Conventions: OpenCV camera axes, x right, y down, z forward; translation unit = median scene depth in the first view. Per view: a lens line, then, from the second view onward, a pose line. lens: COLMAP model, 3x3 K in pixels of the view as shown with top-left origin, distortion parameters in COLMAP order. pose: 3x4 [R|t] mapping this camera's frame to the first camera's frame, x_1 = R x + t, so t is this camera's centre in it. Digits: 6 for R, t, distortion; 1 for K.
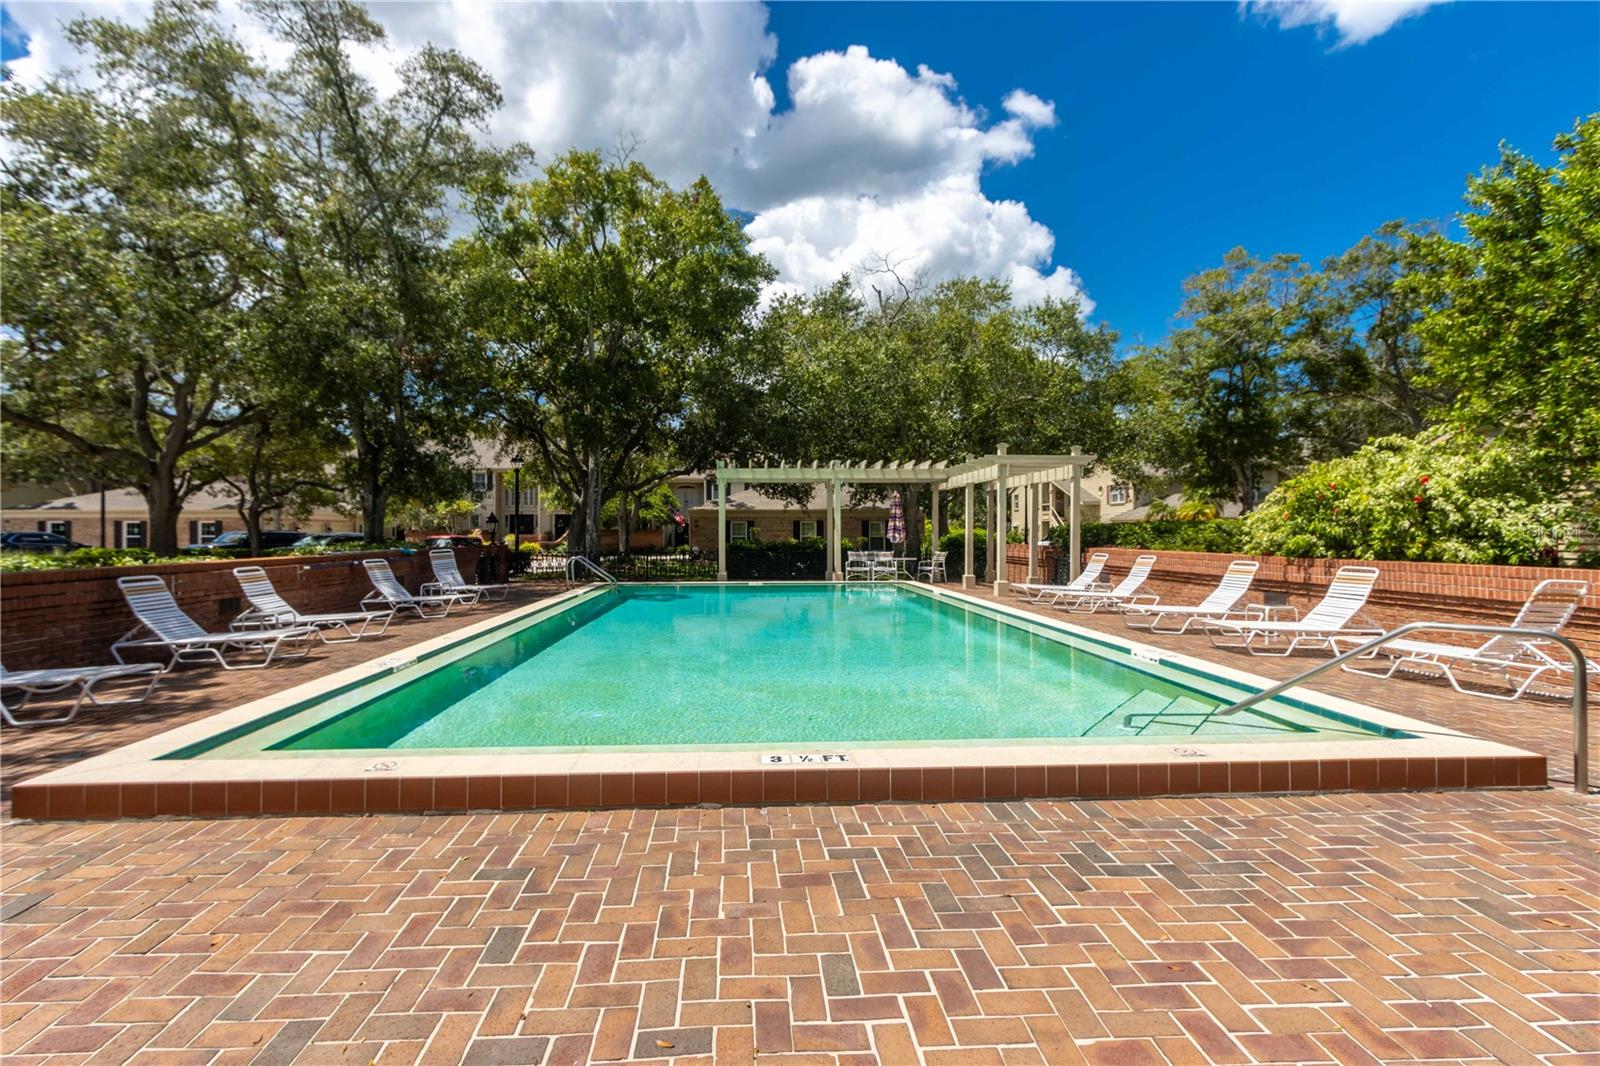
lens RADIAL K [[741.6, 0, 779.3], [0, 741.6, 530.0], [0, 0, 1]] dist [0.001228, -0.000061]
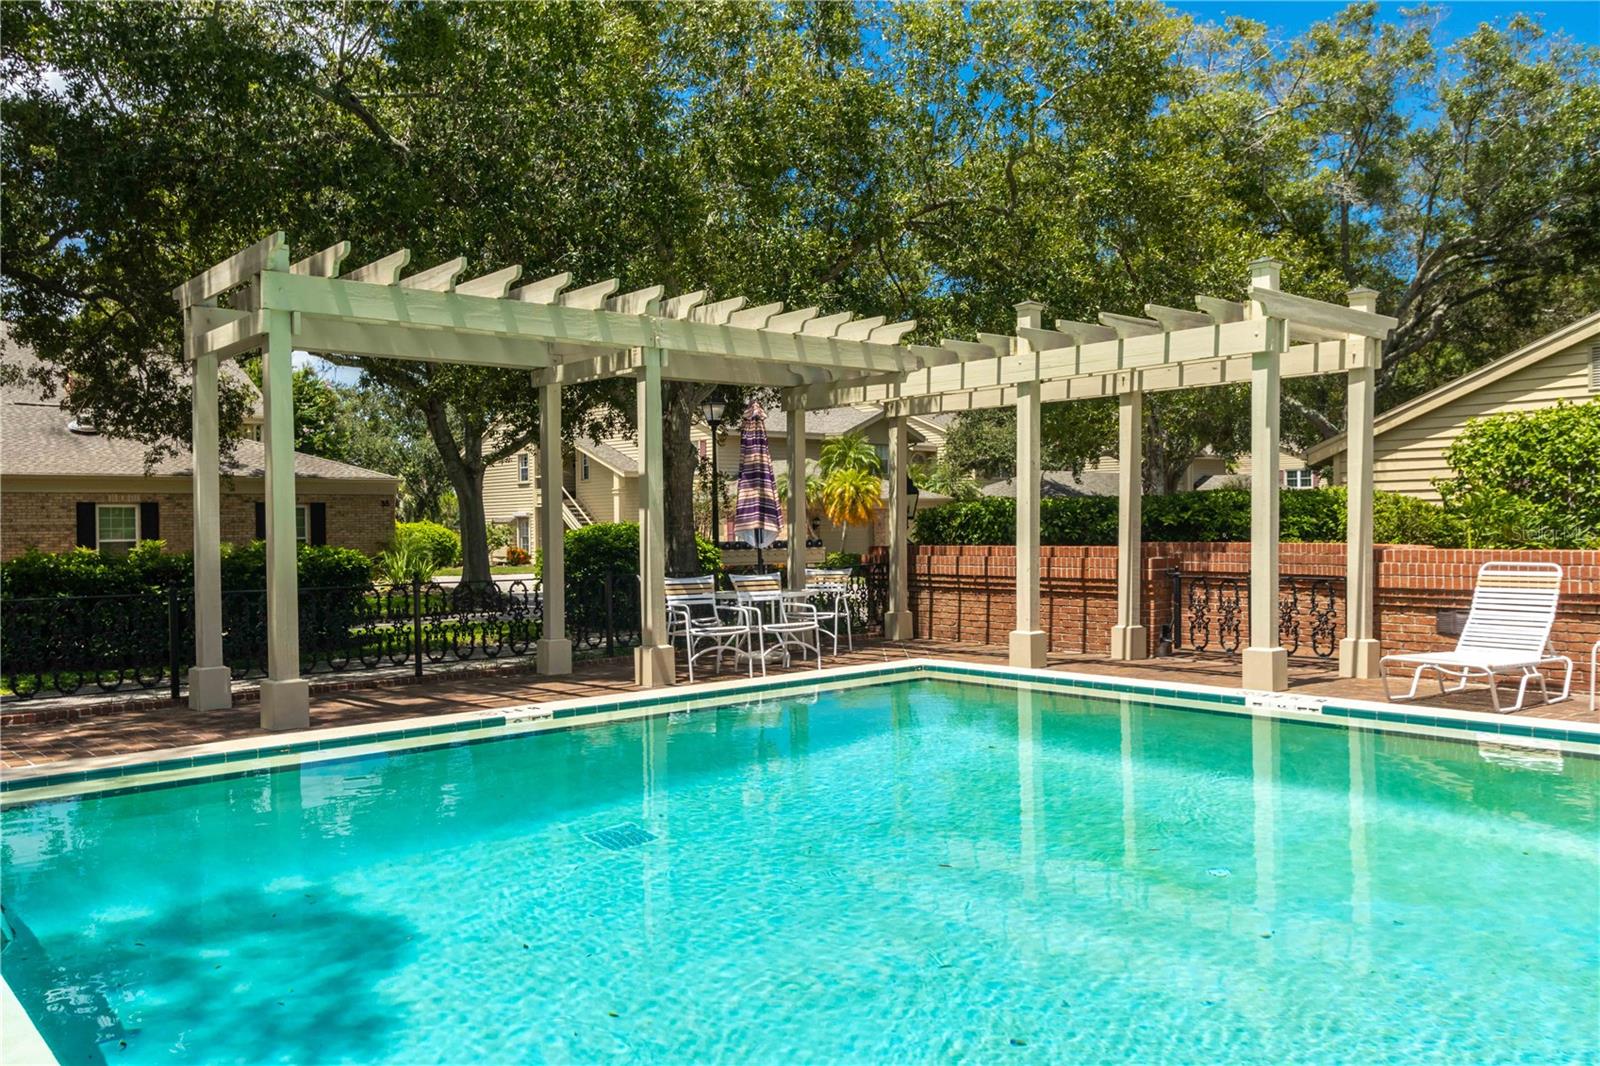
lens RADIAL K [[1230.0, 0, 767.1], [0, 1230.0, 533.7], [0, 0, 1]] dist [0.007101, 0.000596]
pose [[0.794468, -0.007982, 0.607253, -0.203177], [0.006882, 0.999968, 0.004140, 0.008706], [-0.607266, 0.000890, 0.794498, 0.553250]]
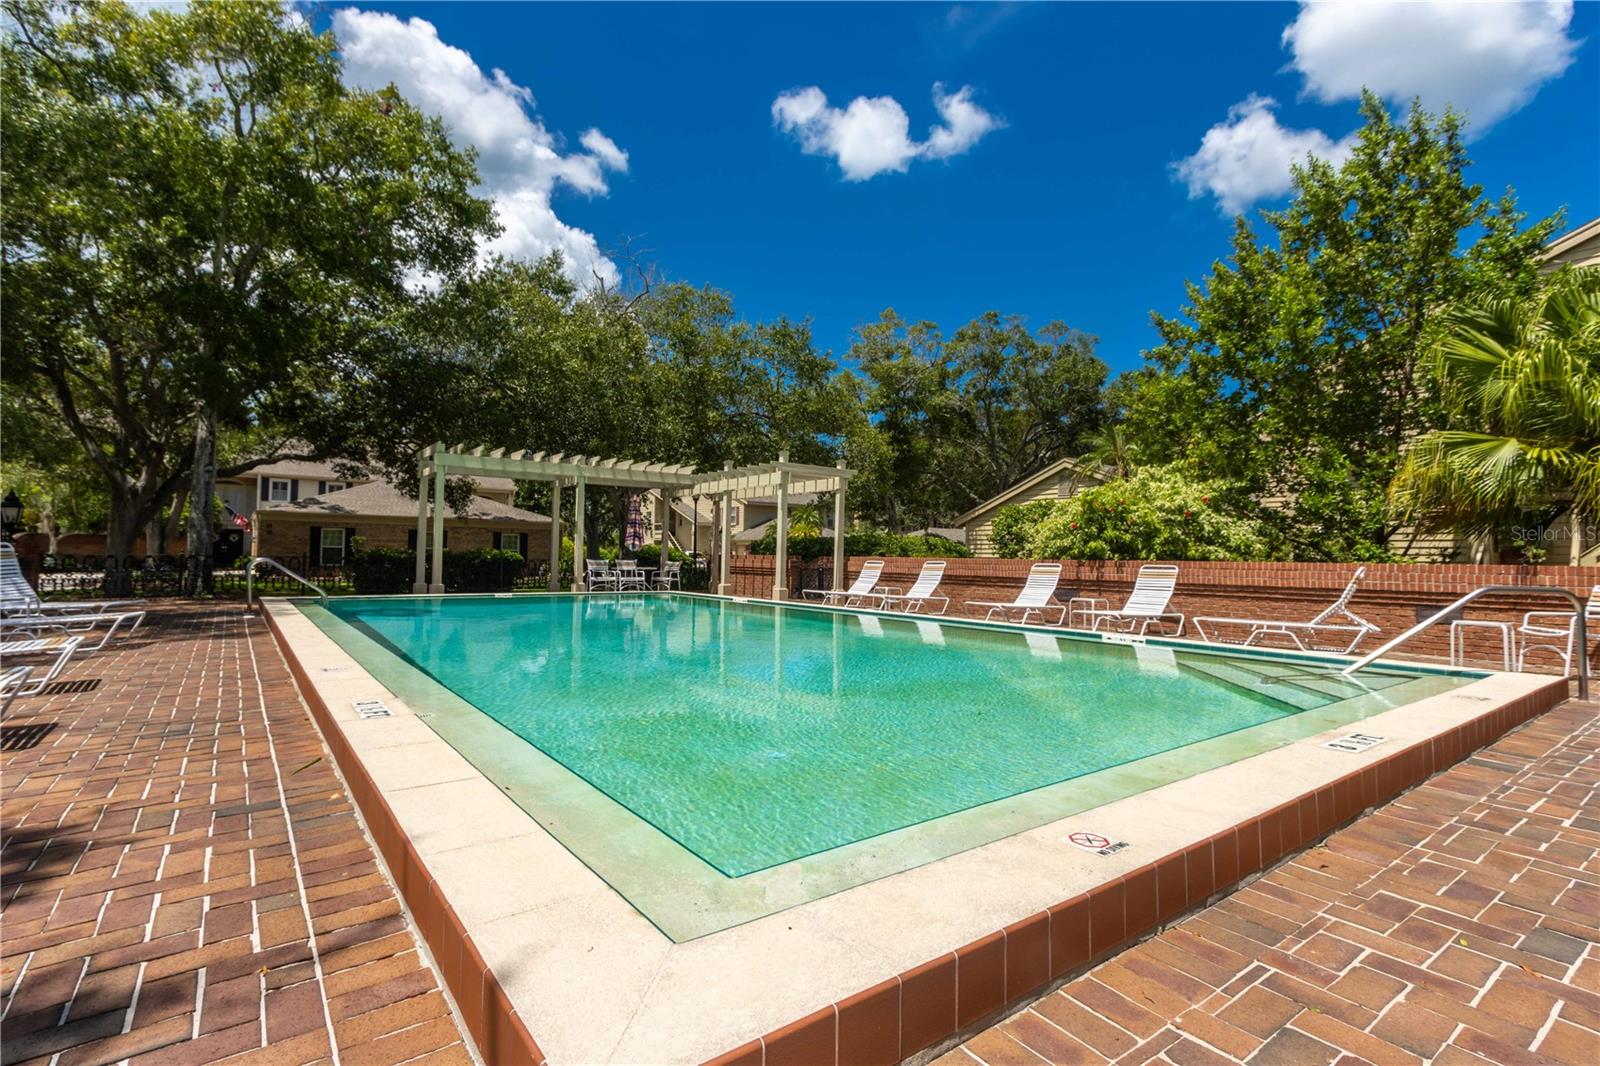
lens RADIAL K [[741.6, 0, 779.3], [0, 741.6, 530.0], [0, 0, 1]] dist [0.001228, -0.000061]
pose [[0.836358, 0.039273, 0.546776, -0.206194], [-0.022068, 0.999034, -0.038001, 0.023587], [-0.547740, 0.019716, 0.836416, 0.132563]]
